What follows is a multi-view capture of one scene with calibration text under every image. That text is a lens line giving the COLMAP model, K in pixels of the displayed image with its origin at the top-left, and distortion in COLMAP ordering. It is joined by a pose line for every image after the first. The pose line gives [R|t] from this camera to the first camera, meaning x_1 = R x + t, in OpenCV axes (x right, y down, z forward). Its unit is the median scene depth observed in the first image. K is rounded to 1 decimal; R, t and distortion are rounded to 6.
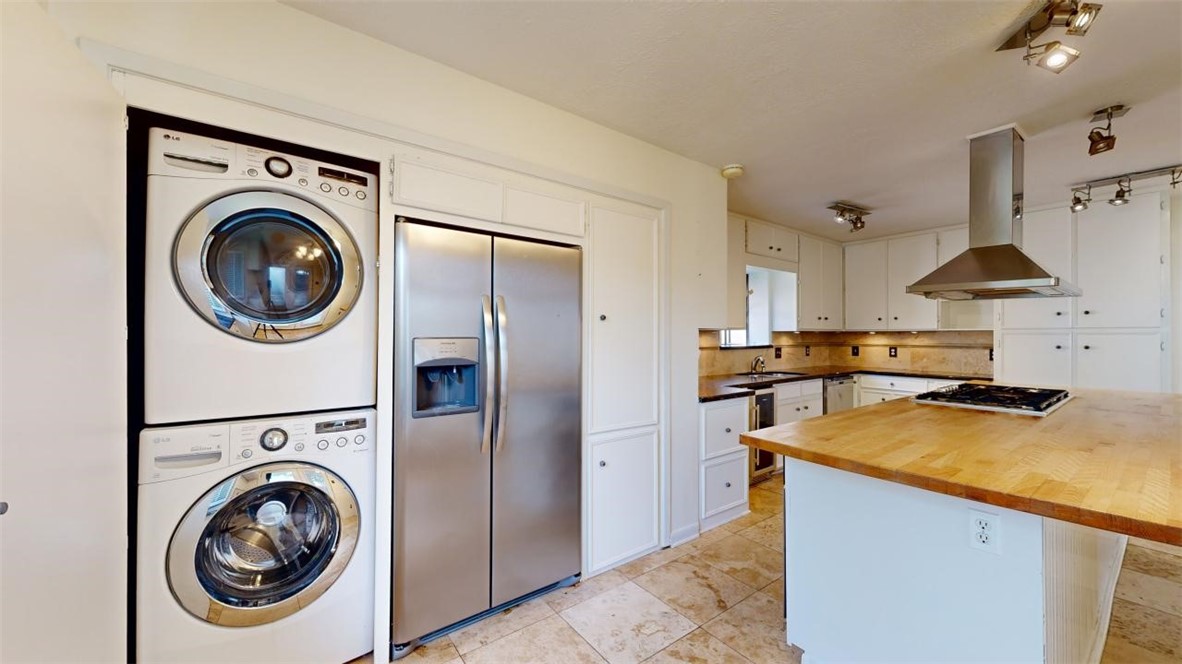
lens RADIAL K [[433.5, 0, 591.6], [0, 433.5, 330.2], [0, 0, 1]] dist [0.001664, 0.000161]
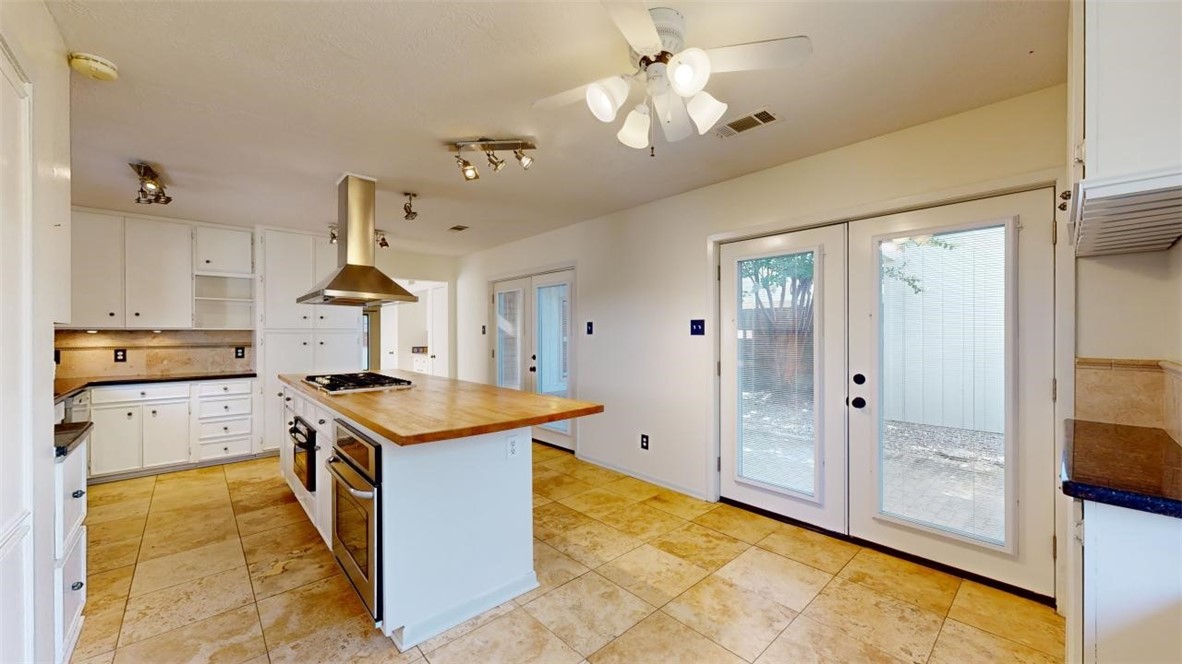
lens RADIAL K [[433.5, 0, 590.6], [0, 433.5, 335.7], [0, 0, 1]] dist [0.001664, 0.000161]
pose [[-0.097930, -0.006453, 0.995172, -0.277378], [-0.009478, 0.999940, 0.005551, 0.001019], [-0.995148, -0.008888, -0.097985, 0.284970]]
